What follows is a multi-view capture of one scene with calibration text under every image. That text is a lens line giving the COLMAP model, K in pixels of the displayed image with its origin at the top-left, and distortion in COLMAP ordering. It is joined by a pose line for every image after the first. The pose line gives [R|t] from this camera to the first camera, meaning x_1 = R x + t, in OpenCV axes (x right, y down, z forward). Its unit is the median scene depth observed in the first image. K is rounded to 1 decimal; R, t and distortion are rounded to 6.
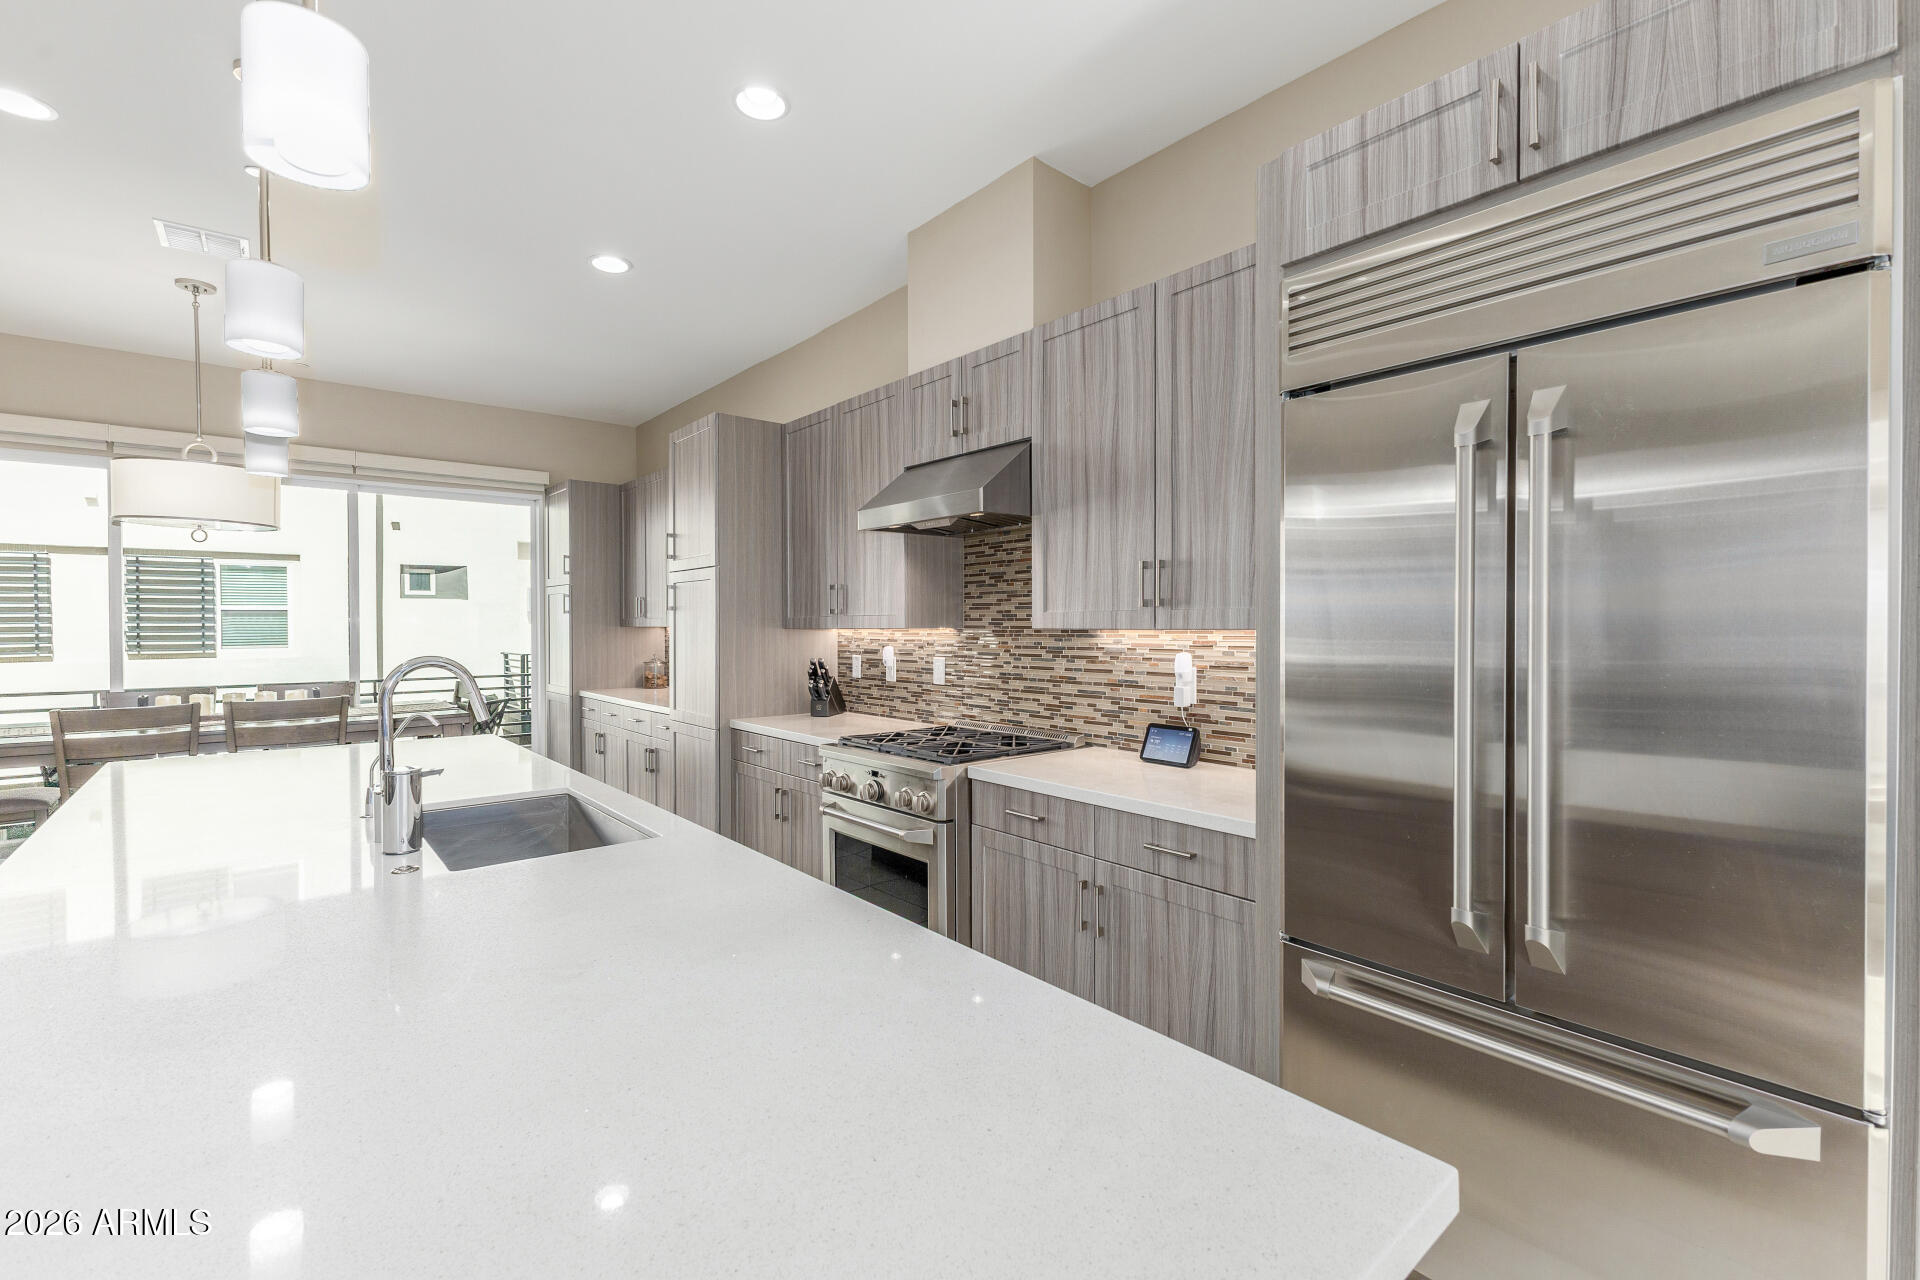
lens RADIAL K [[826.9, 0, 960.4], [0, 826.9, 637.5], [0, 0, 1]] dist [0.013817, -0.003593]
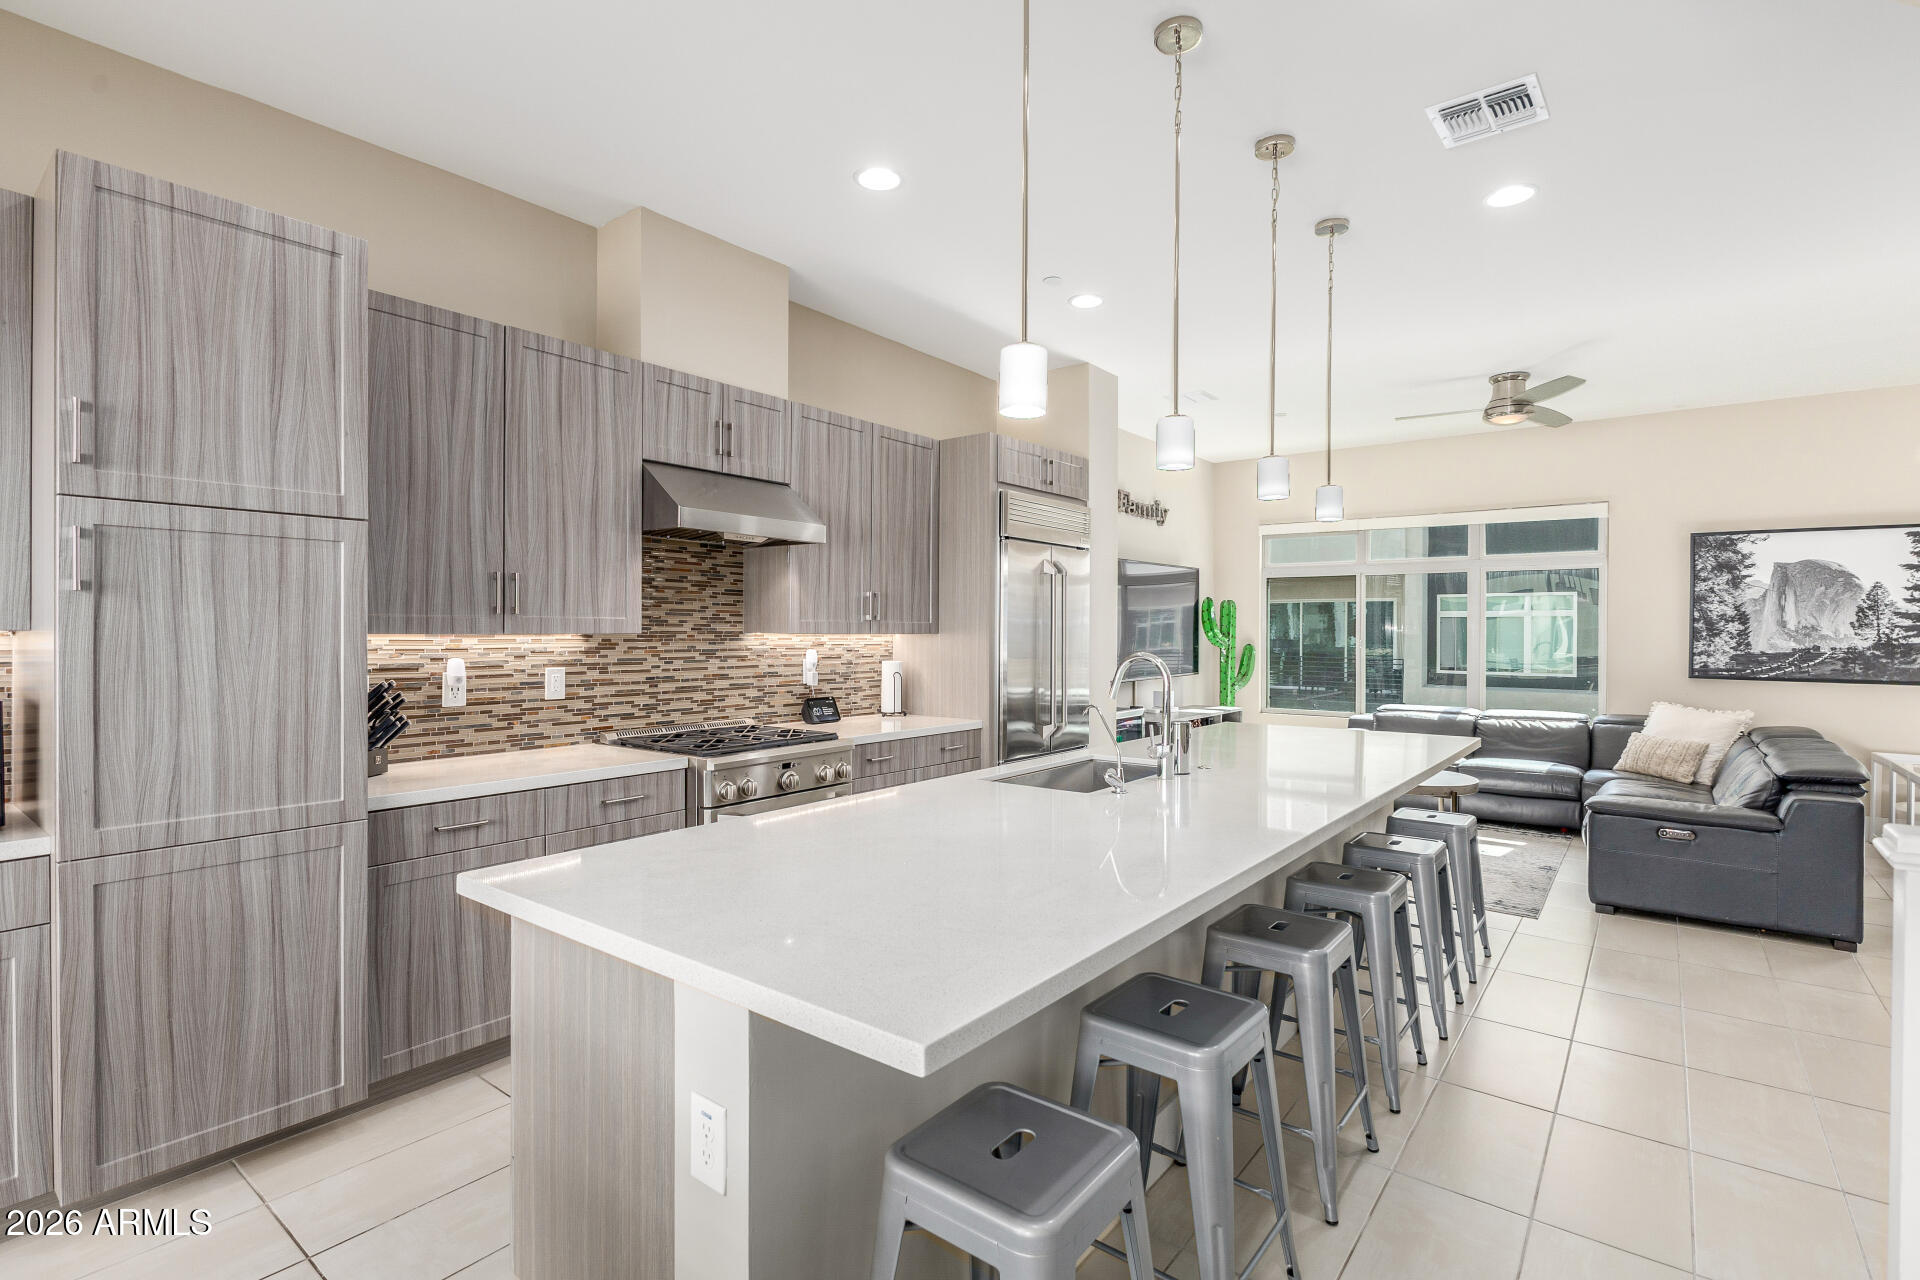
lens RADIAL K [[907.5, 0, 965.8], [0, 907.5, 630.2], [0, 0, 1]] dist [-0.000082, 0.004421]
pose [[-0.200971, 0.002028, 0.979595, -1.160045], [0.010108, 0.999949, 0.000003, -0.011203], [-0.979545, 0.009902, -0.200981, 0.877639]]
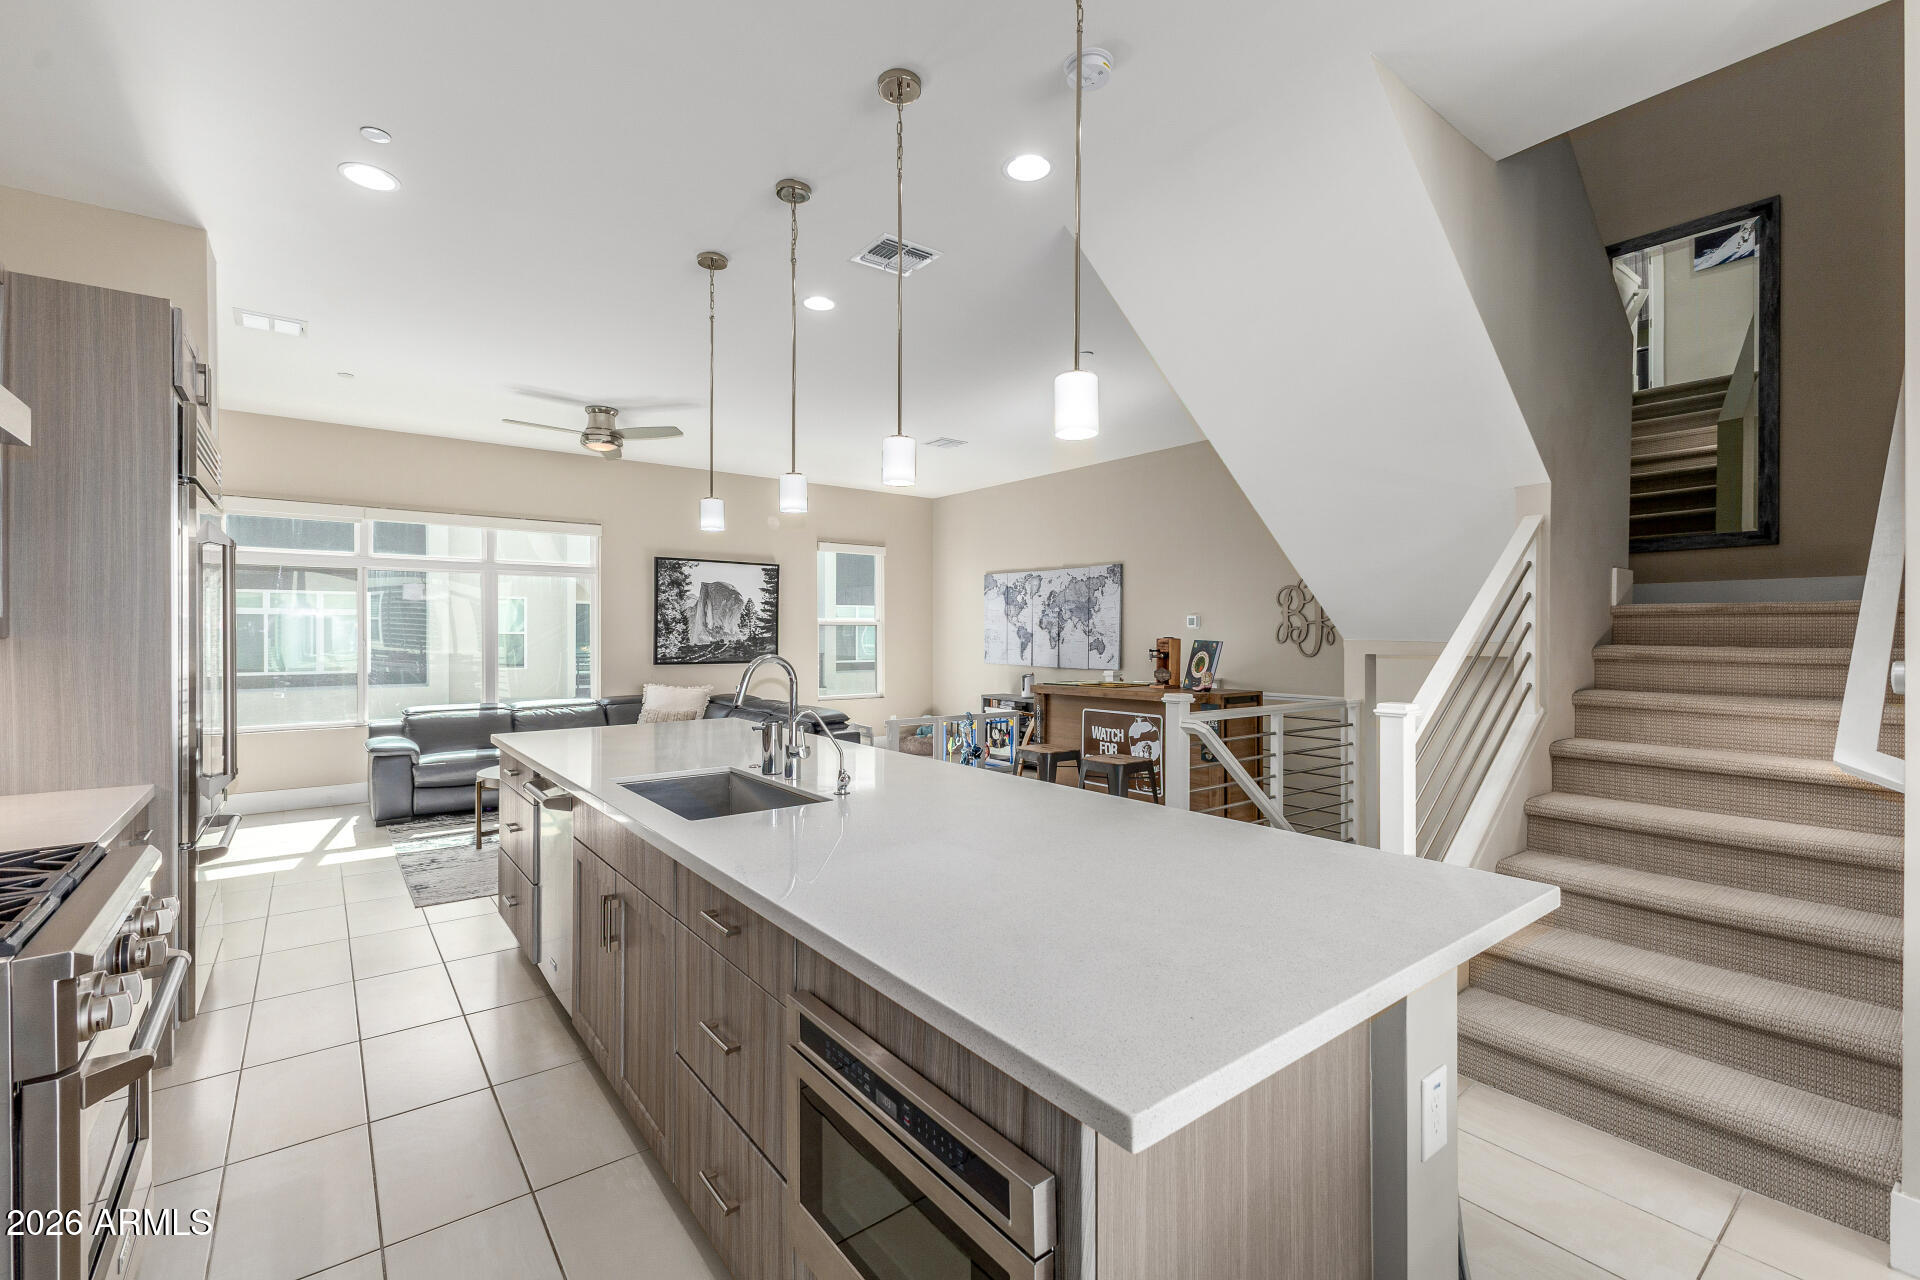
lens RADIAL K [[826.9, 0, 952.9], [0, 826.9, 634.0], [0, 0, 1]] dist [0.013817, -0.003593]
pose [[-0.998224, 0.002489, 0.059526, -0.564857], [0.003503, 0.999850, 0.016945, -0.018528], [-0.059475, 0.017124, -0.998083, 1.289739]]
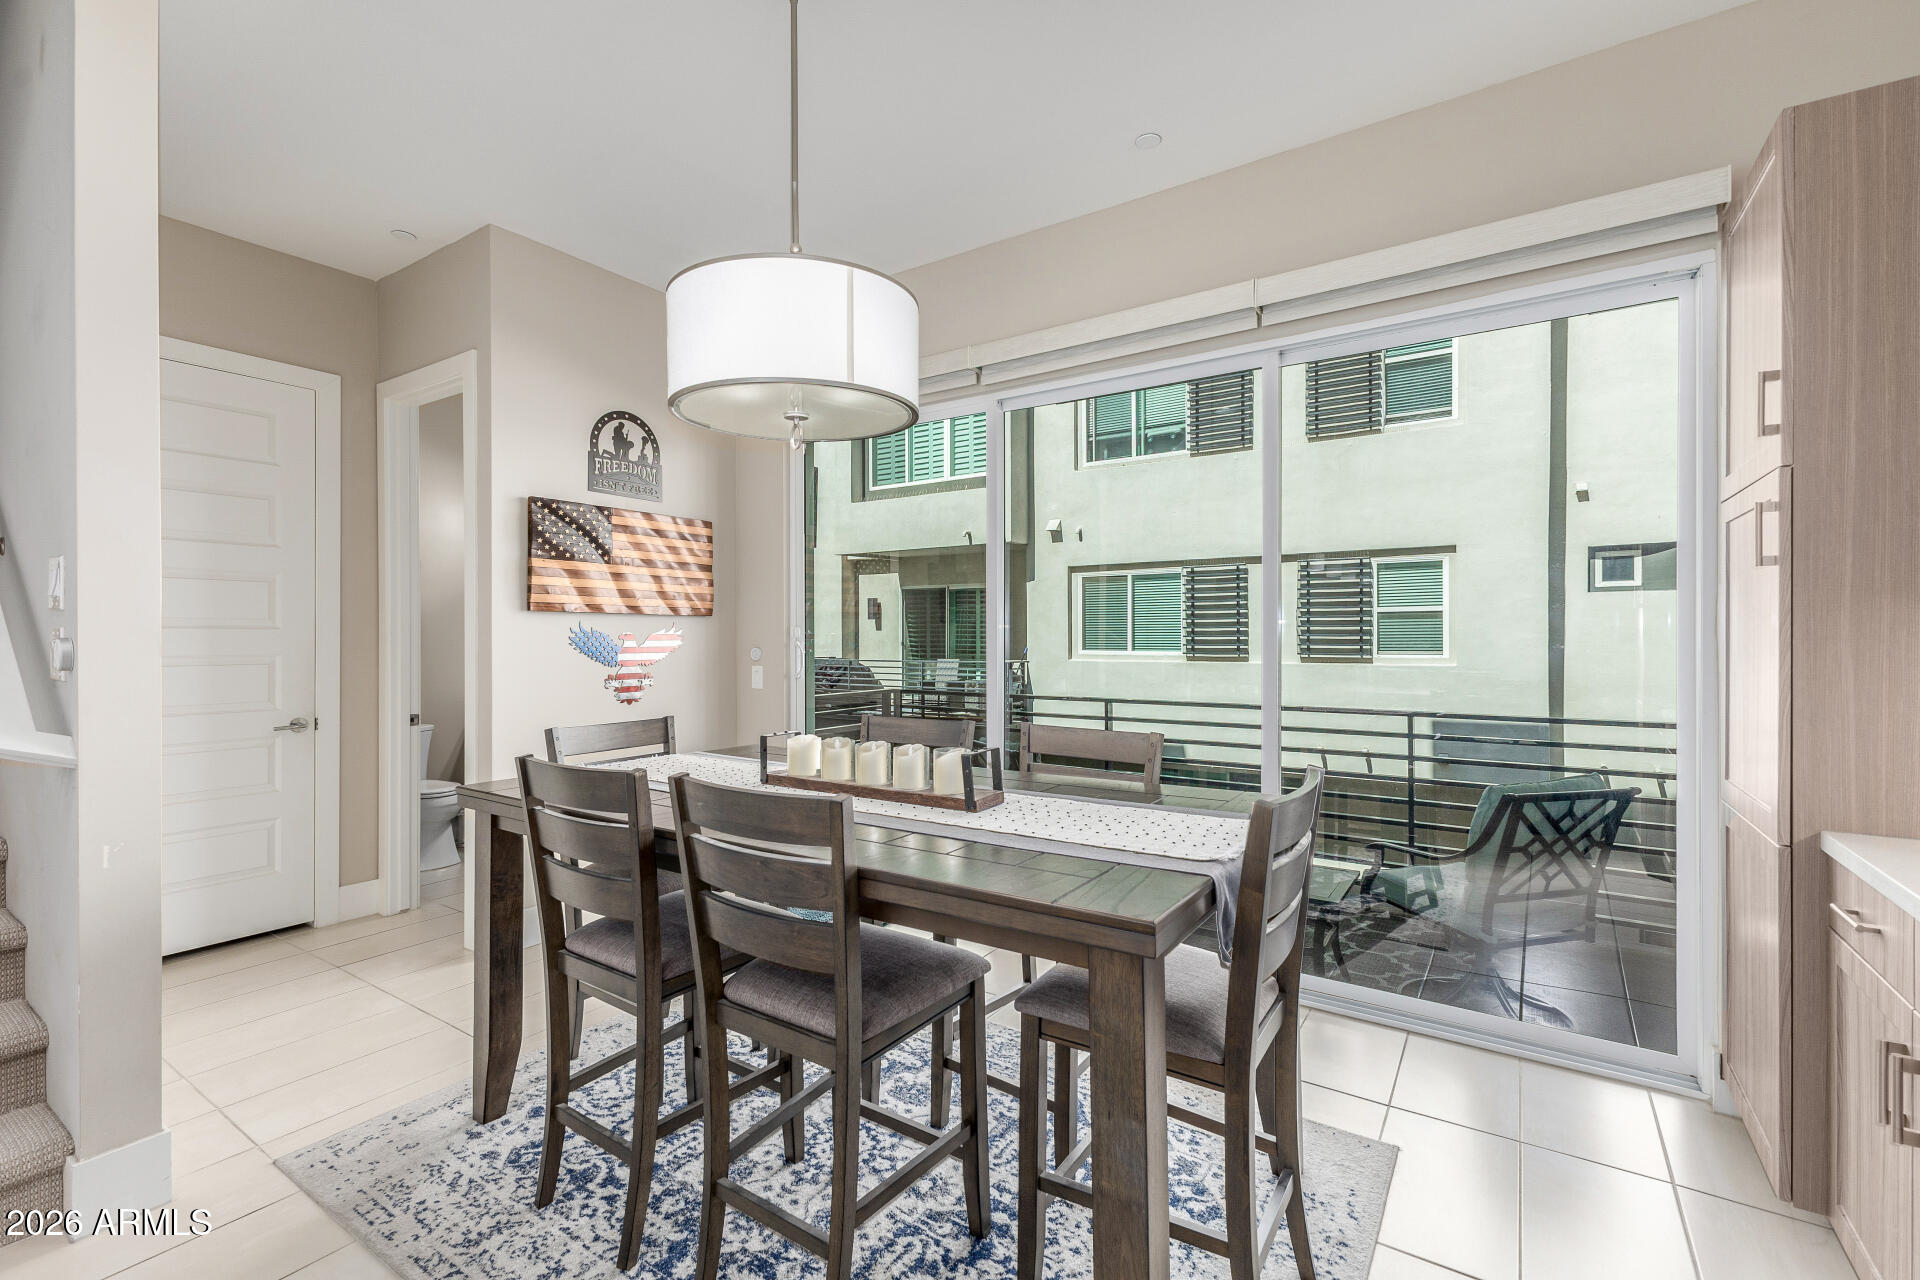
lens RADIAL K [[826.9, 0, 955.6], [0, 826.9, 640.1], [0, 0, 1]] dist [0.013817, -0.003593]
pose [[0.268770, 0.008538, -0.963167, -0.475801], [-0.014756, 0.999880, 0.004746, 0.001413], [0.963091, 0.012937, 0.268864, 1.158813]]
